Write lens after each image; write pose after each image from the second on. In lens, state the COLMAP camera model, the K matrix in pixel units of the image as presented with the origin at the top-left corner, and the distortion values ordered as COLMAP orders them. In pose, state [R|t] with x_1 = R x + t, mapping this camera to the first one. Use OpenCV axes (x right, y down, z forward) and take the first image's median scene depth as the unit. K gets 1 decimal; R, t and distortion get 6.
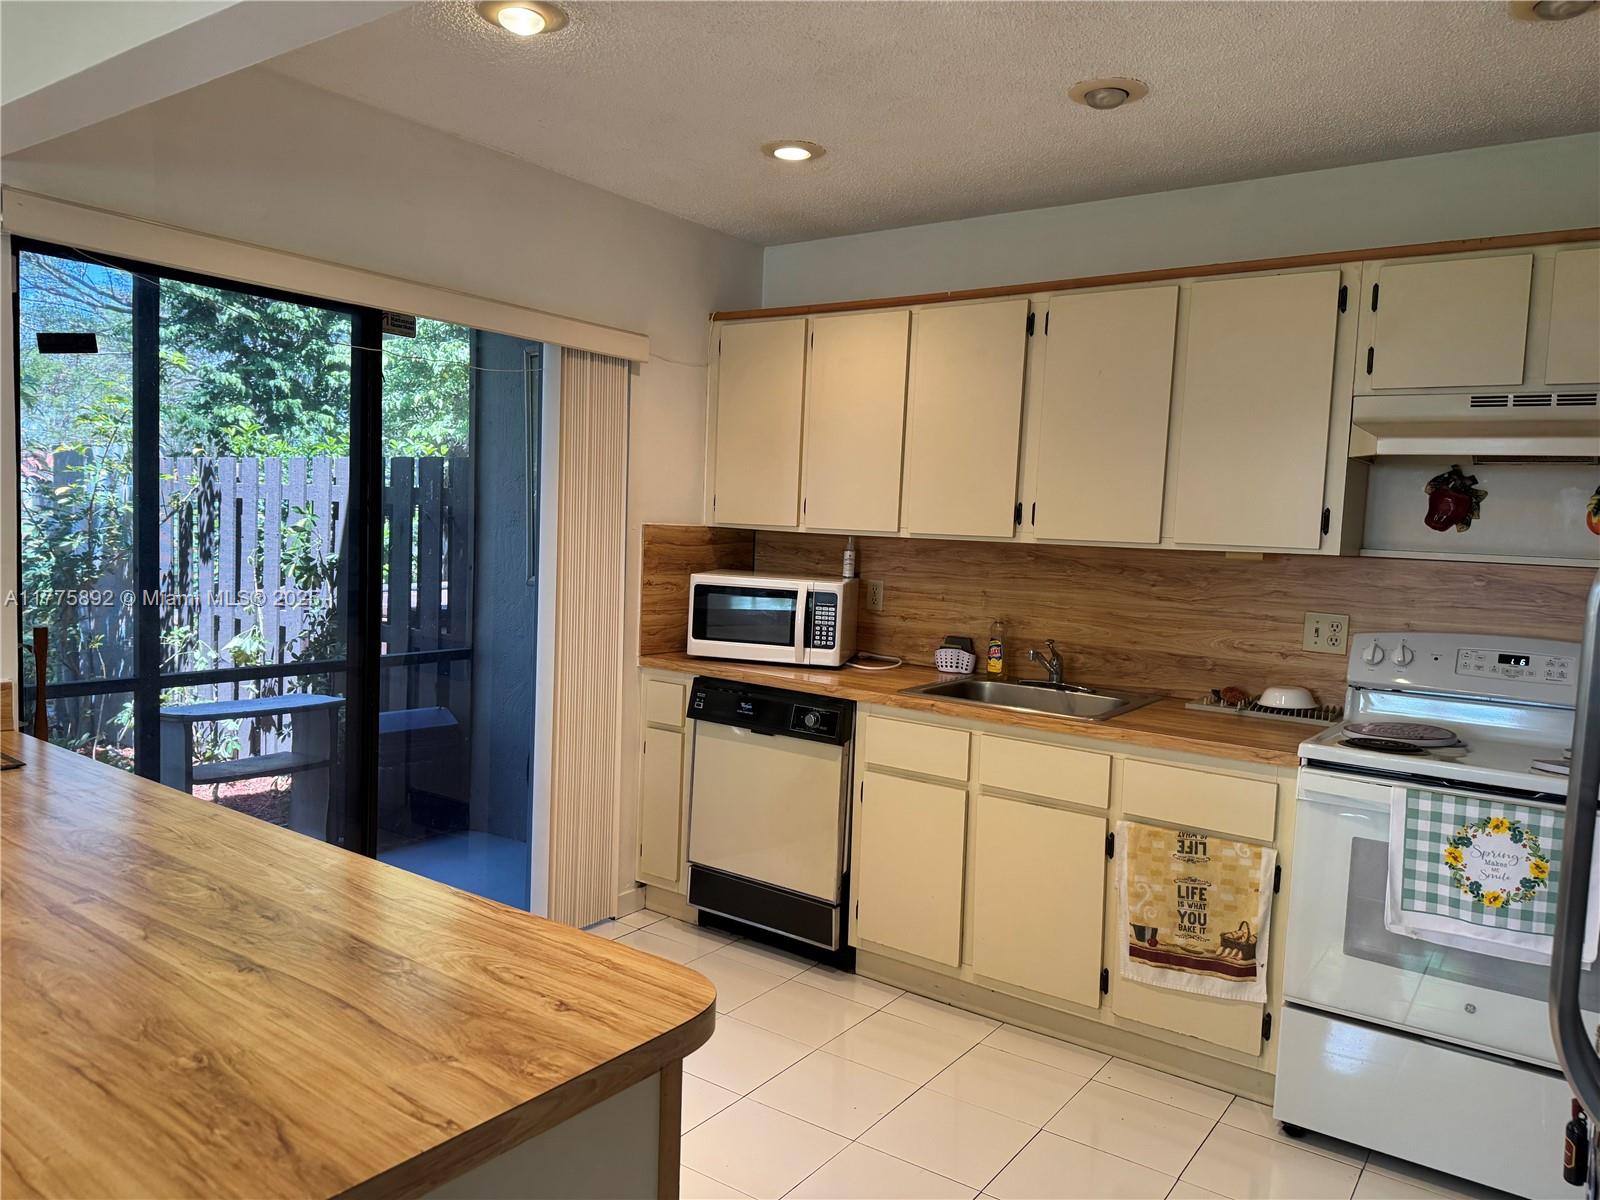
lens RADIAL K [[1121.3, 0, 799.4], [0, 1121.3, 590.5], [0, 0, 1]] dist [0.006313, -0.002140]
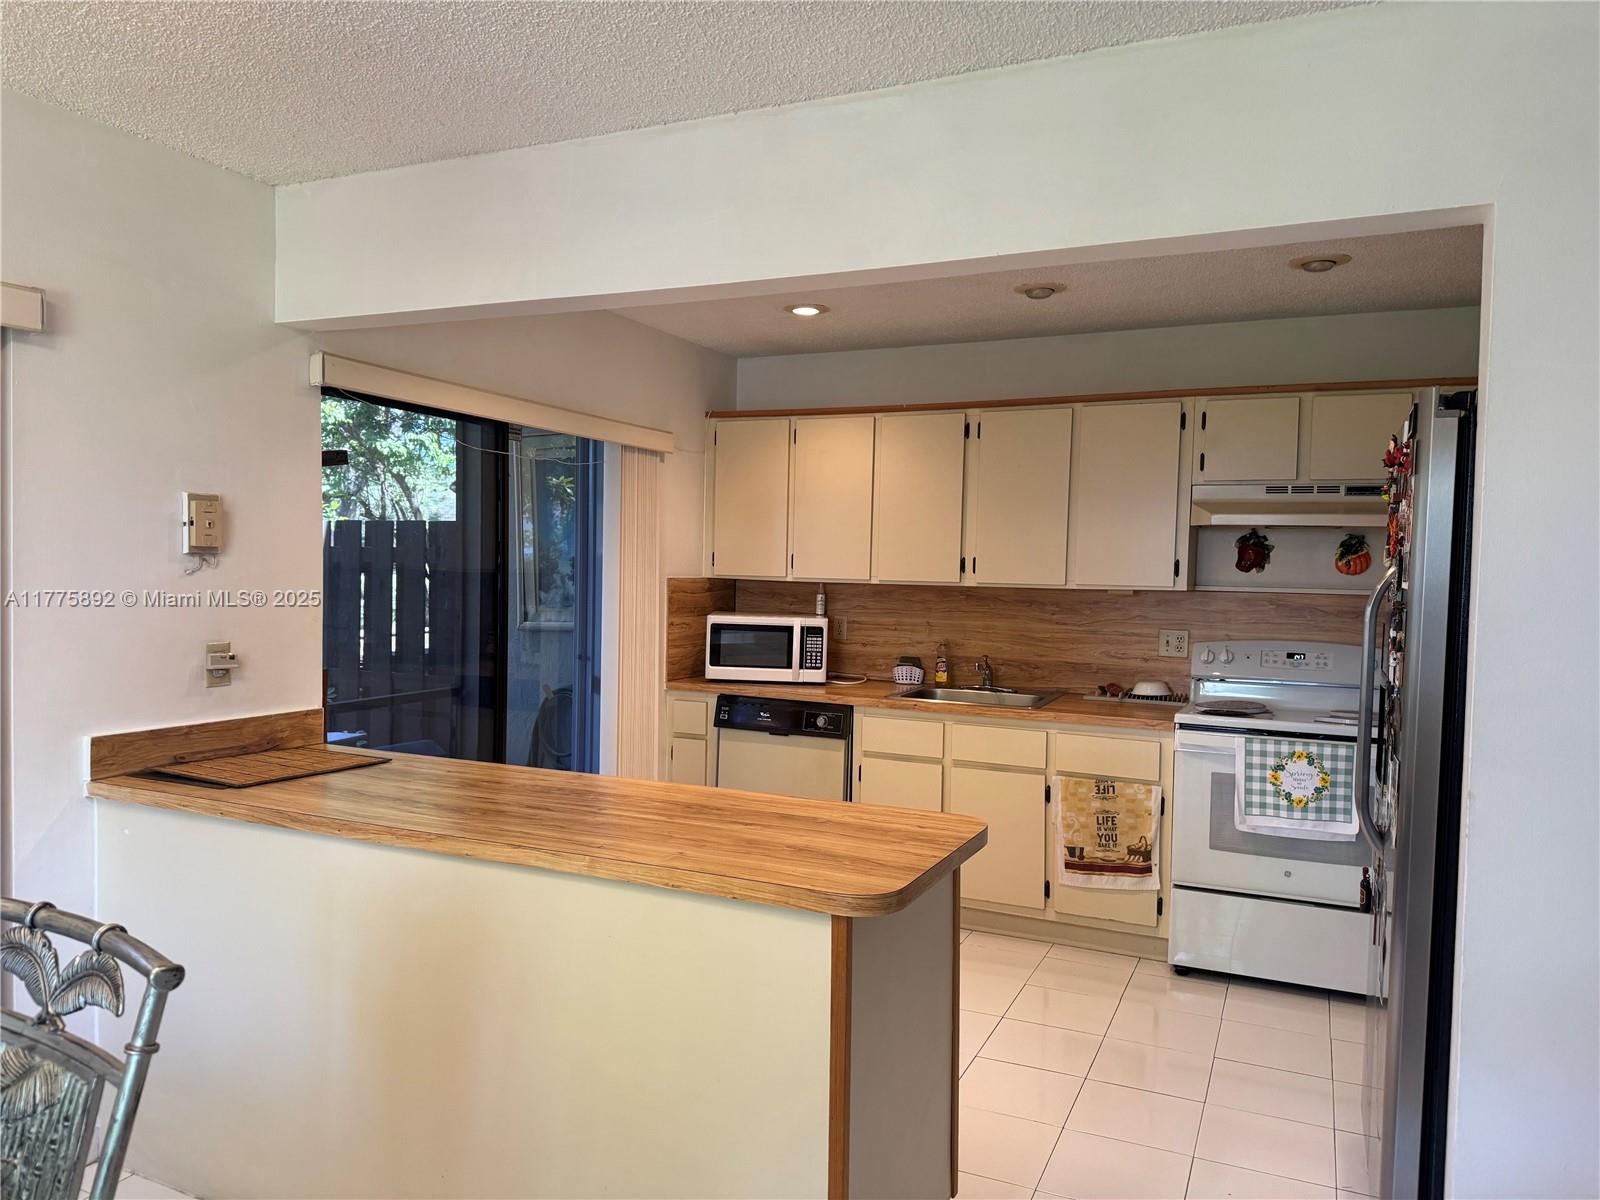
lens RADIAL K [[1102.5, 0, 806.3], [0, 1102.5, 597.9], [0, 0, 1]] dist [0.126142, -0.200281]
pose [[0.980538, -0.025084, 0.194719, -0.300618], [0.030451, 0.999233, -0.024621, -0.000199], [-0.193952, 0.030071, 0.980550, -0.355010]]
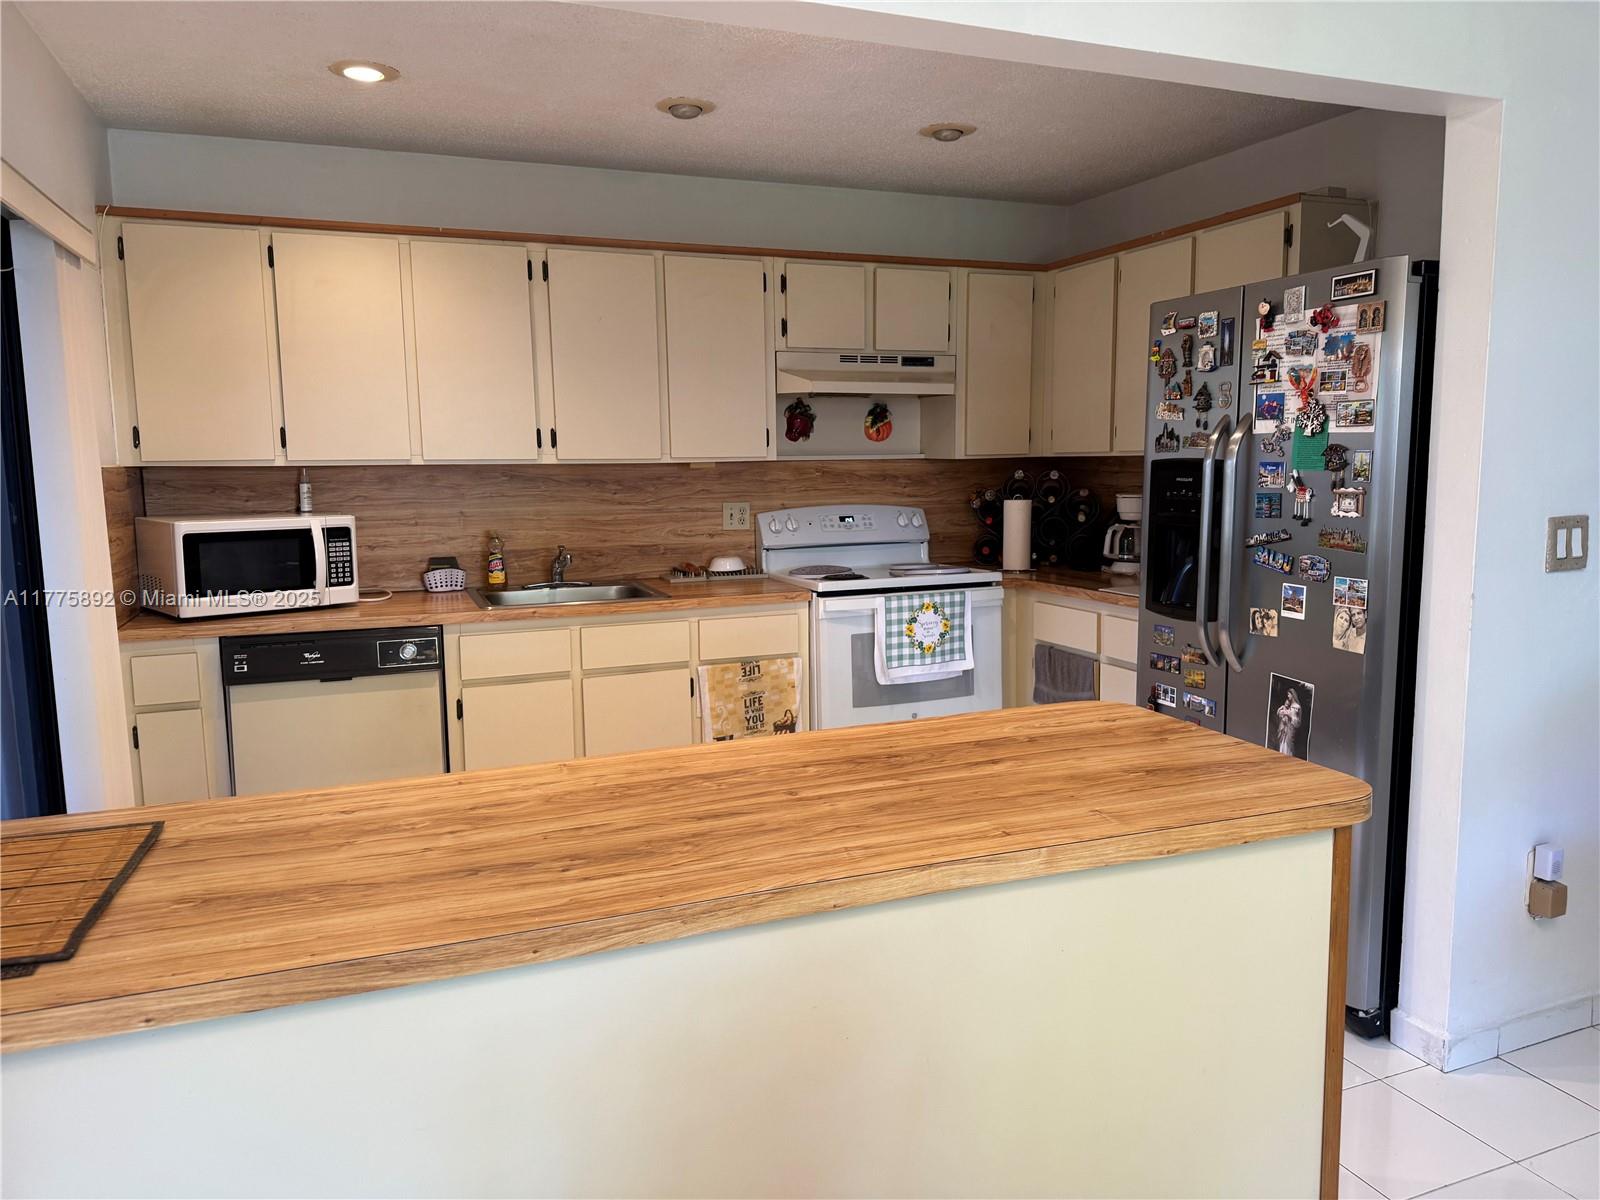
lens RADIAL K [[1102.5, 0, 806.3], [0, 1102.5, 597.9], [0, 0, 1]] dist [0.126142, -0.200281]
pose [[0.539618, -0.153056, 0.827881, -0.715578], [0.086264, 0.988212, 0.126471, -0.031833], [-0.837479, 0.003170, 0.546460, 0.165486]]
